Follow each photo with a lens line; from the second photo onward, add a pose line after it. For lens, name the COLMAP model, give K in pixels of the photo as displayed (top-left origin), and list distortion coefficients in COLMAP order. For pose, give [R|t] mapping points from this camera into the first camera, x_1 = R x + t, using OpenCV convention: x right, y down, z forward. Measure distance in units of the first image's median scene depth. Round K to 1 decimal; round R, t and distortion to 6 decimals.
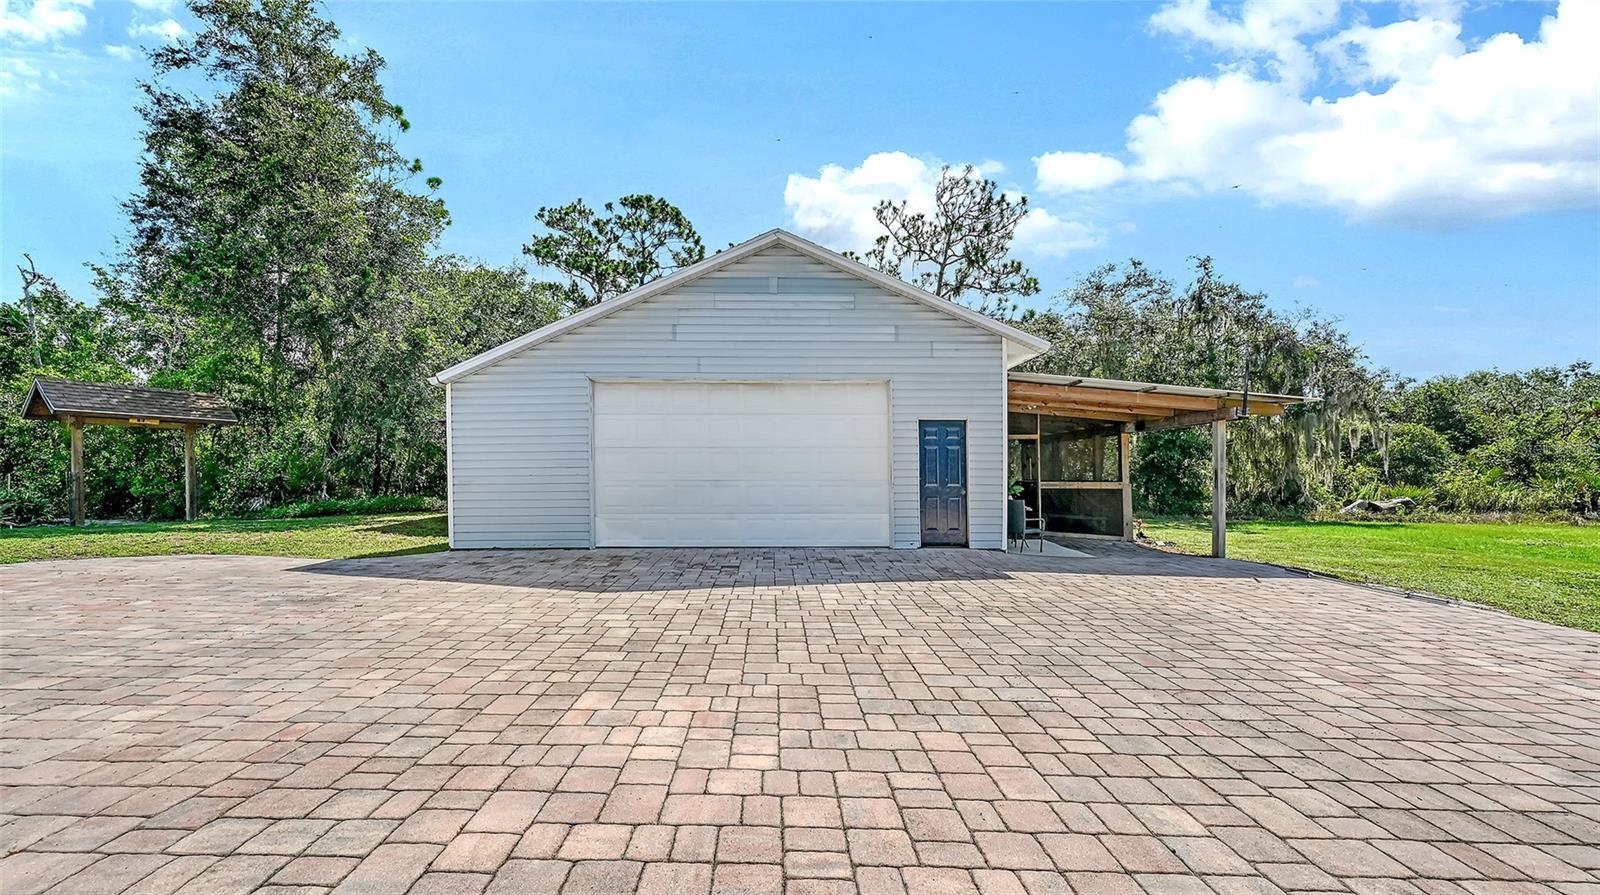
lens RADIAL K [[659.4, 0, 776.1], [0, 659.4, 476.0], [0, 0, 1]] dist [-0.002607, -0.000590]
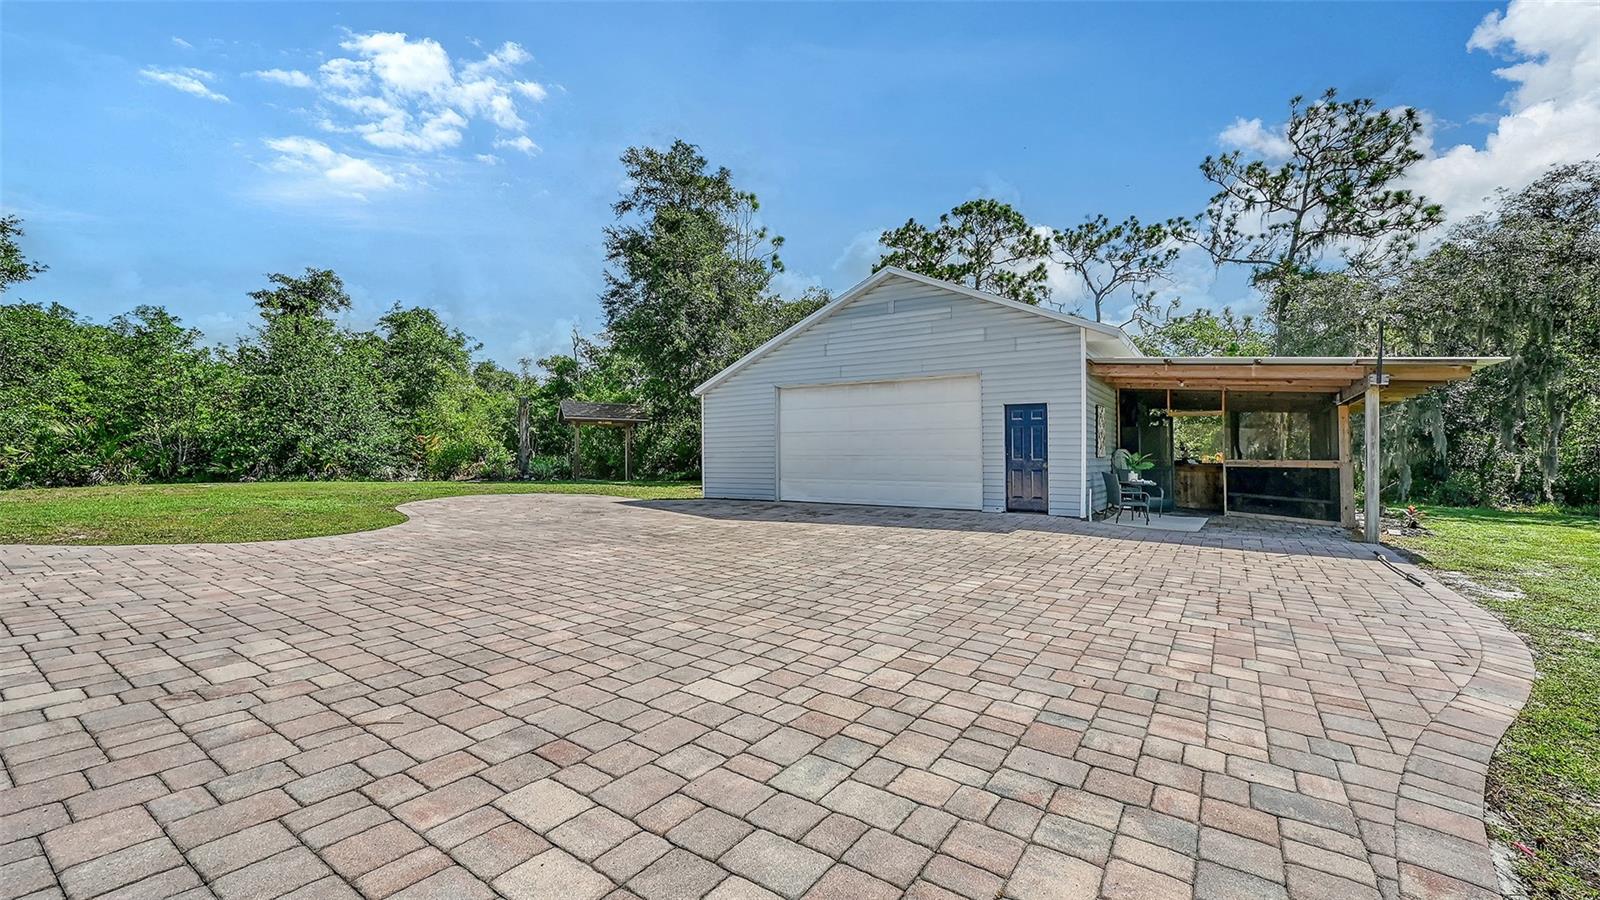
lens RADIAL K [[639.9, 0, 798.3], [0, 639.9, 455.8], [0, 0, 1]] dist [-0.000703, -0.000139]
pose [[0.829741, 0.001481, -0.558147, 0.374820], [-0.004931, 0.999977, -0.004676, 0.009734], [0.558127, 0.006632, 0.829729, -0.110915]]
